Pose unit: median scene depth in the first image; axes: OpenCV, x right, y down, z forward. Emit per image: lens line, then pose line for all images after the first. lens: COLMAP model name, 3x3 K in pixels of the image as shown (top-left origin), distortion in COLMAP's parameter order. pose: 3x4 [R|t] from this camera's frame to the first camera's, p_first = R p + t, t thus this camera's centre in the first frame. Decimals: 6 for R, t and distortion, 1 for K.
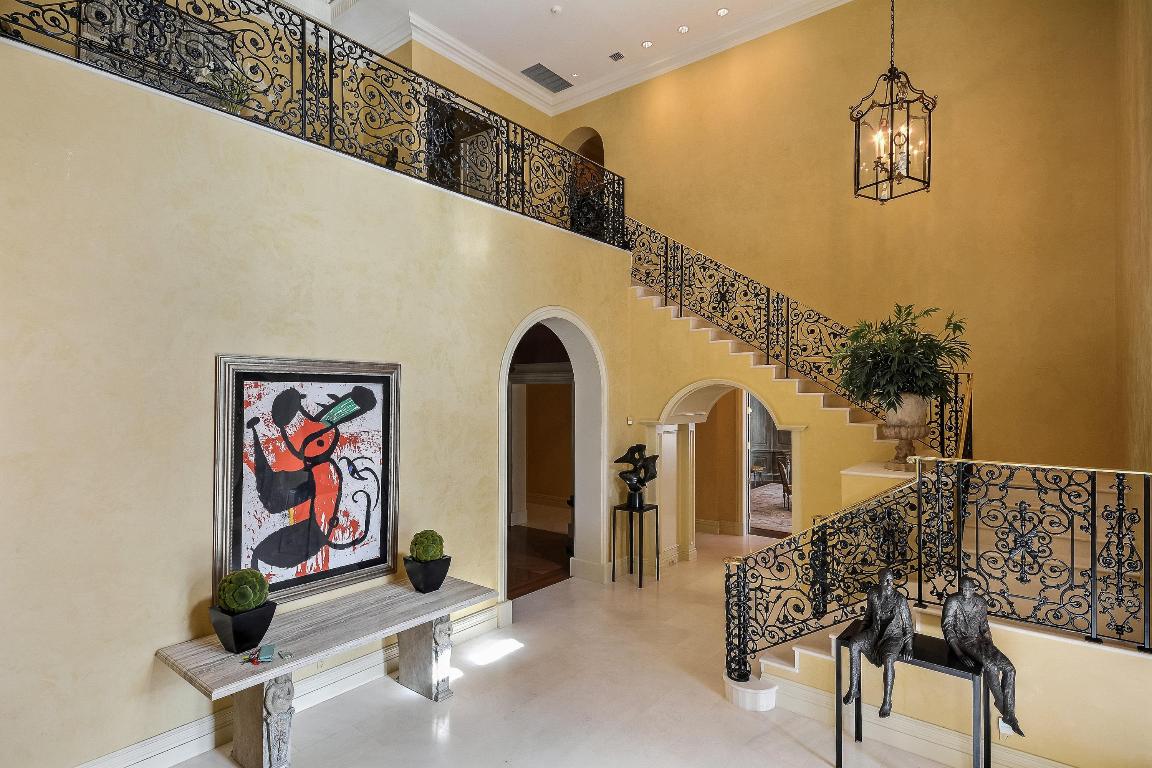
lens RADIAL K [[603.4, 0, 567.3], [0, 603.4, 390.6], [0, 0, 1]] dist [0.007773, 0.001343]
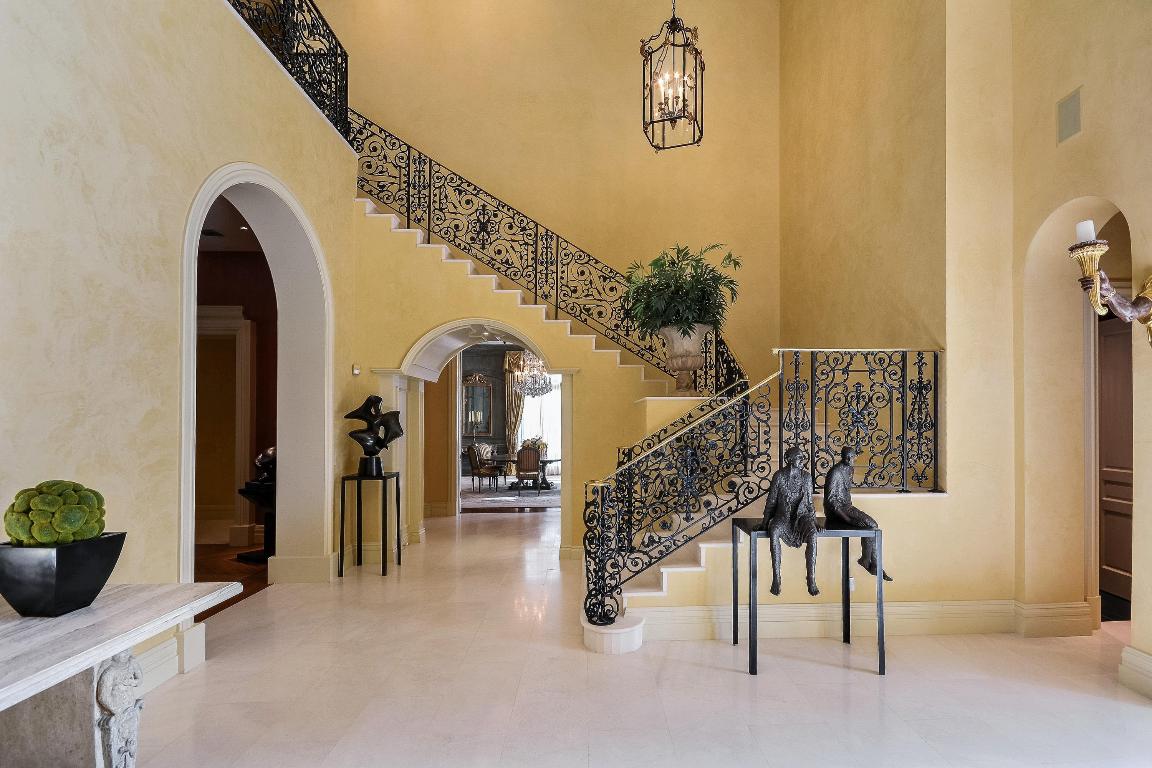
lens RADIAL K [[540.4, 0, 605.4], [0, 540.4, 423.5], [0, 0, 1]] dist [0.000104, -0.000743]
pose [[0.735085, 0.002193, 0.677972, -0.172268], [0.001310, 0.999988, -0.004654, 0.160572], [-0.677974, 0.004309, 0.735073, 0.353069]]
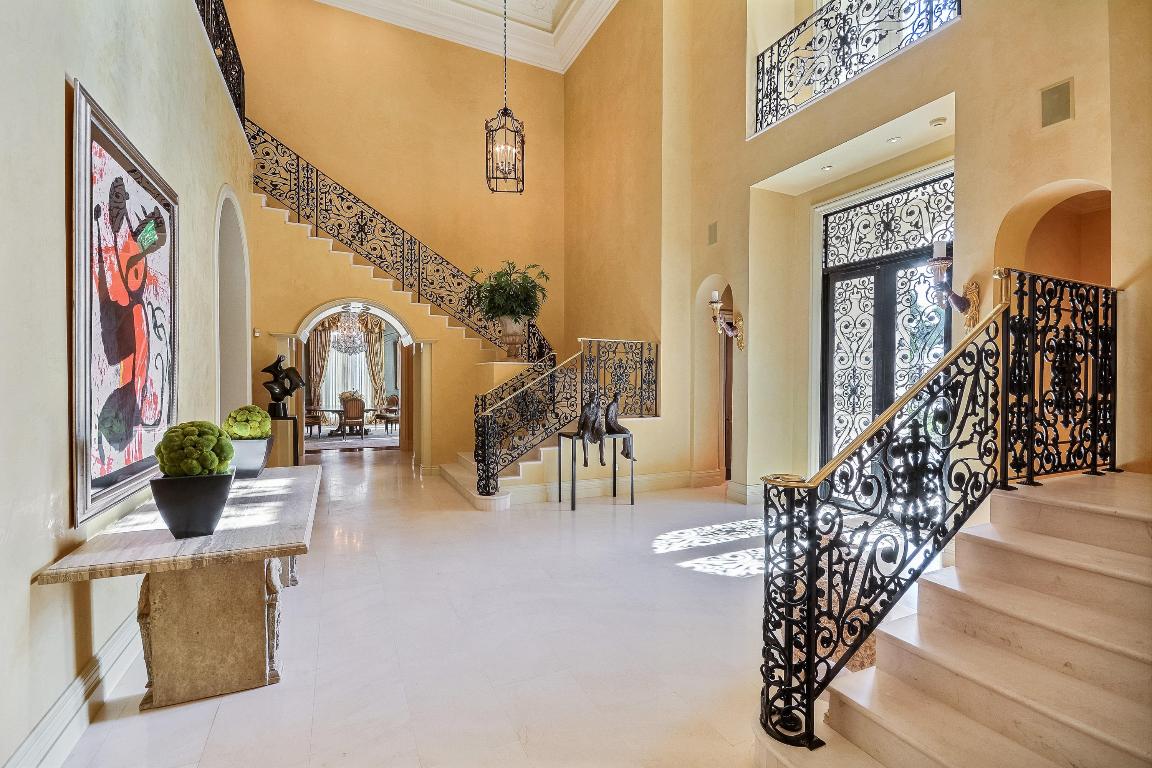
lens RADIAL K [[535.5, 0, 578.2], [0, 535.5, 384.4], [0, 0, 1]] dist [0.011805, -0.000089]
pose [[0.394562, 0.003761, 0.918862, -0.620467], [-0.008199, 0.999966, -0.000573, 0.167709], [-0.918833, -0.007308, 0.394579, 0.244533]]
